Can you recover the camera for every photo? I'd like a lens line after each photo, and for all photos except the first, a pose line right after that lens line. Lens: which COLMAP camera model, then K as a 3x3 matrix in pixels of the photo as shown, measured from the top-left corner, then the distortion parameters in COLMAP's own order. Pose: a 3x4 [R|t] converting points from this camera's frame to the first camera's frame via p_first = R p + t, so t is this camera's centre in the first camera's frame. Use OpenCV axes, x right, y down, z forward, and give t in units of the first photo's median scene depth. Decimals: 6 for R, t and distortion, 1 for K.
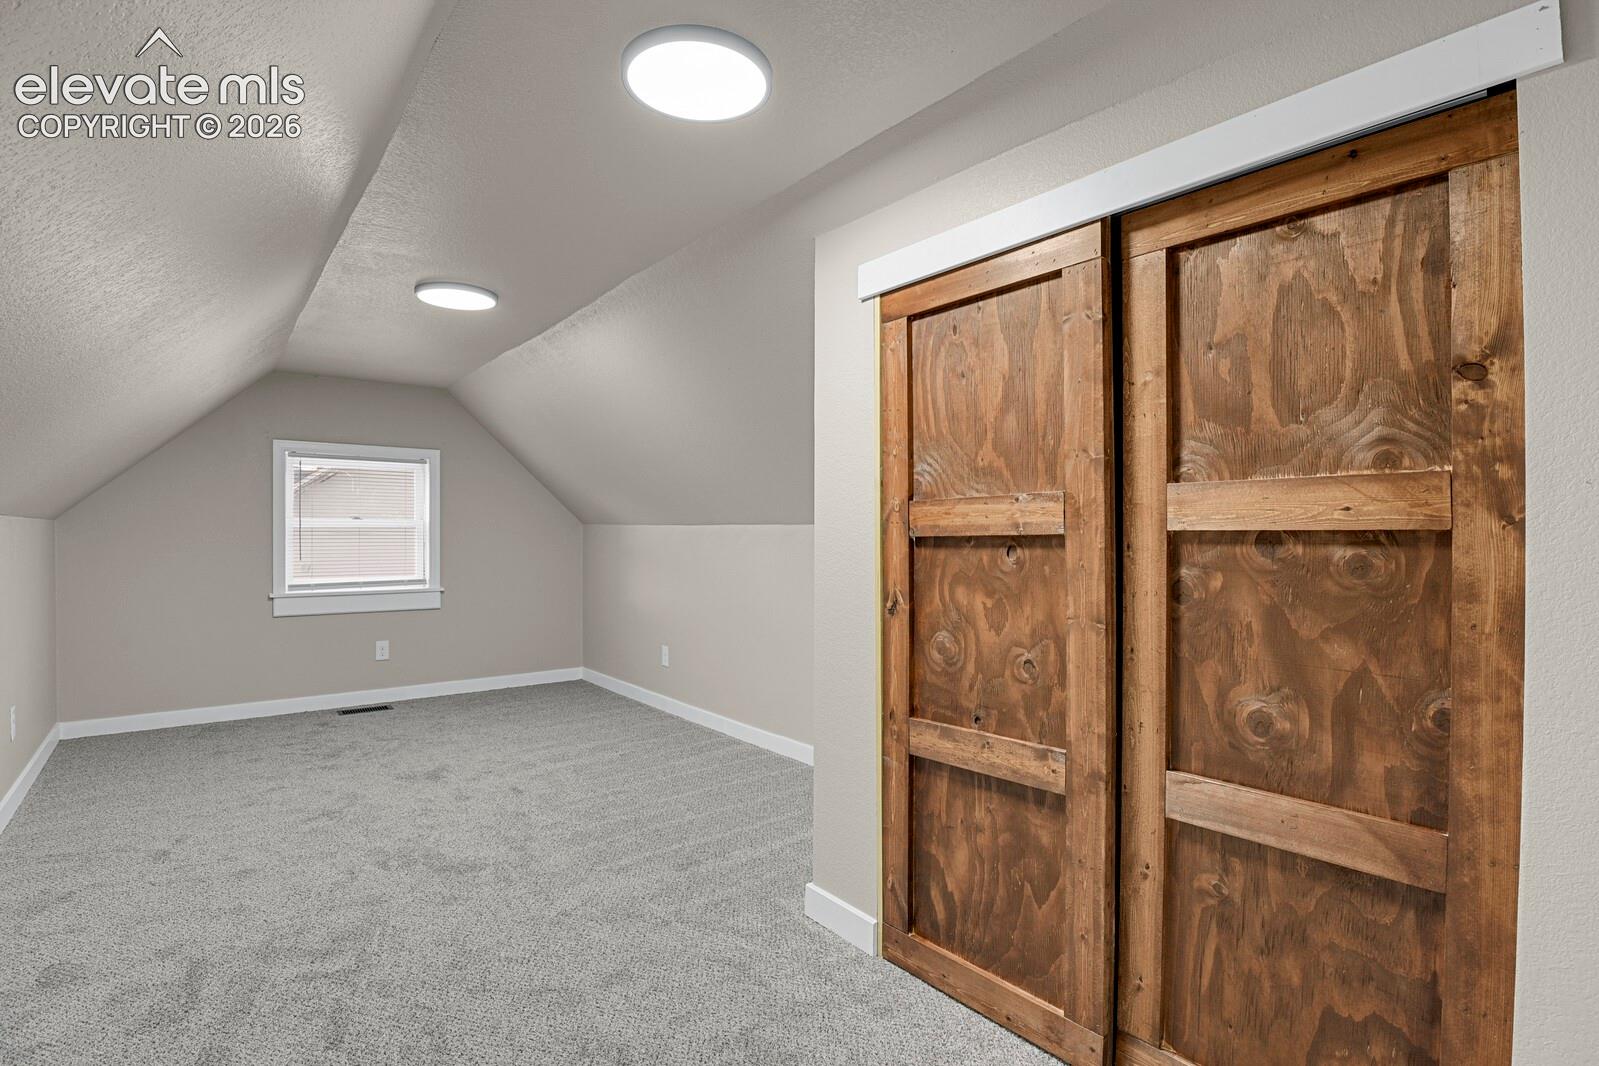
lens RADIAL K [[778.8, 0, 813.5], [0, 778.8, 524.5], [0, 0, 1]] dist [-0.027344, -0.000939]
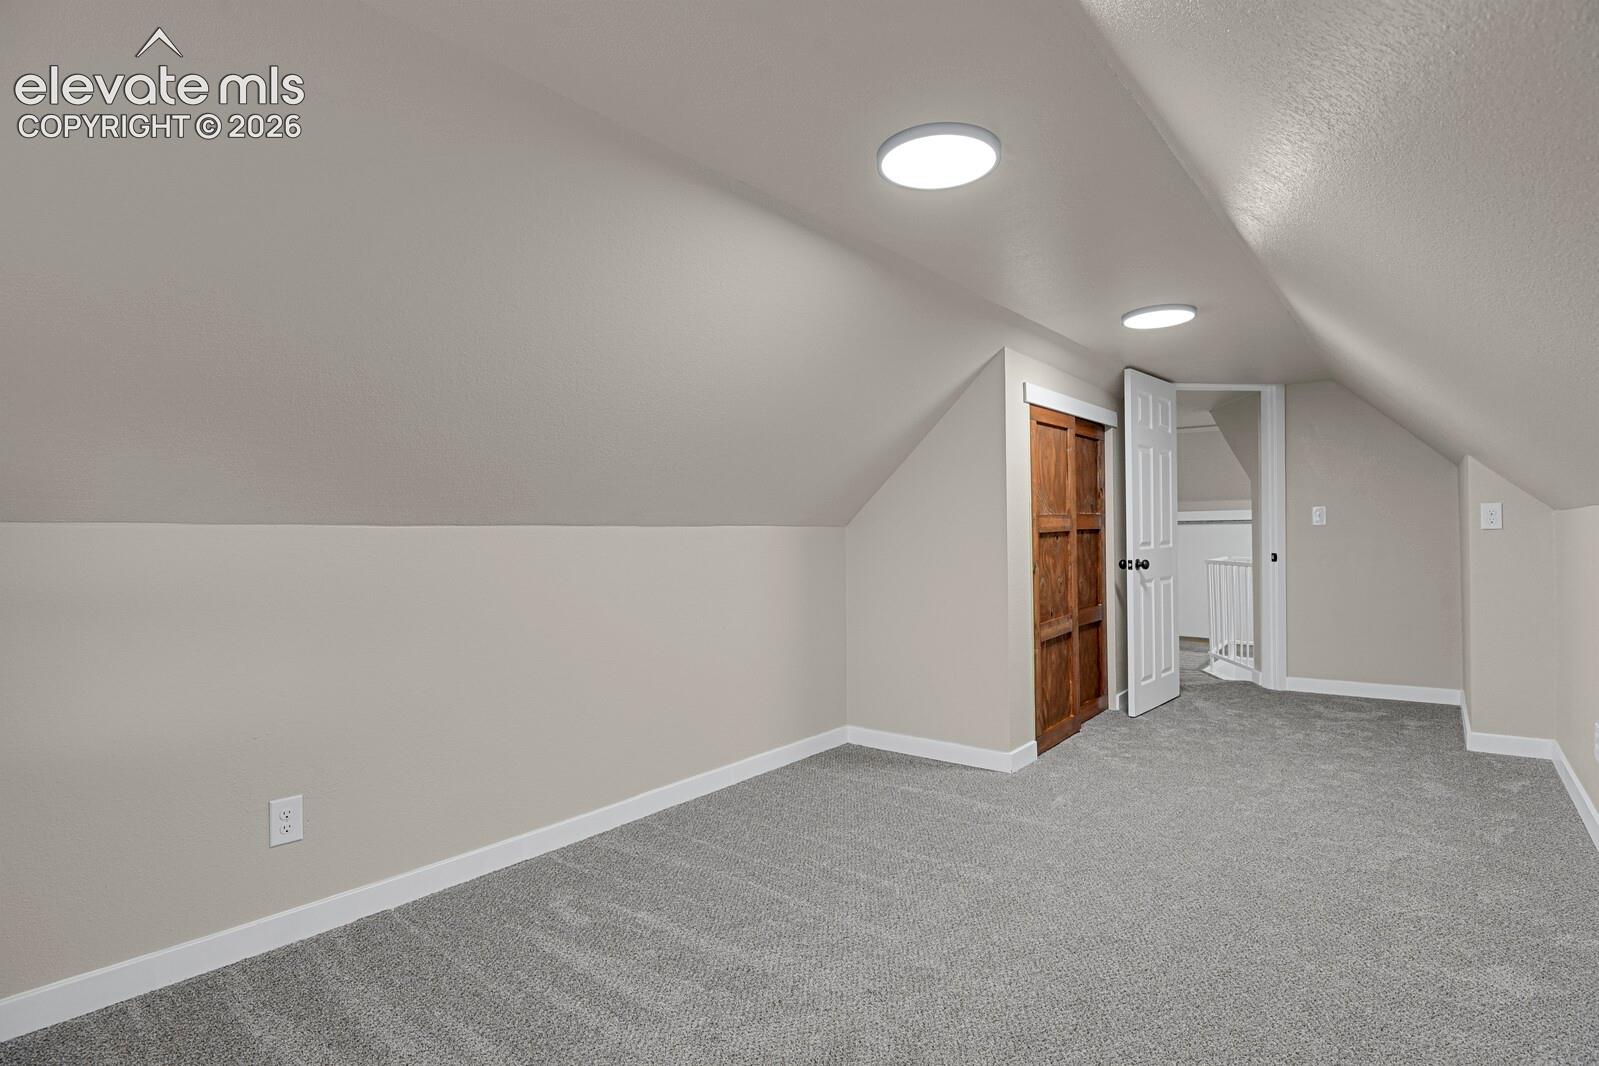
lens RADIAL K [[778.8, 0, 813.5], [0, 778.8, 524.5], [0, 0, 1]] dist [-0.027344, -0.000939]
pose [[-0.212917, 0.013093, 0.976983, -1.471913], [0.003301, 0.999914, -0.012681, 0.016238], [-0.977065, 0.000525, -0.212942, 1.726595]]
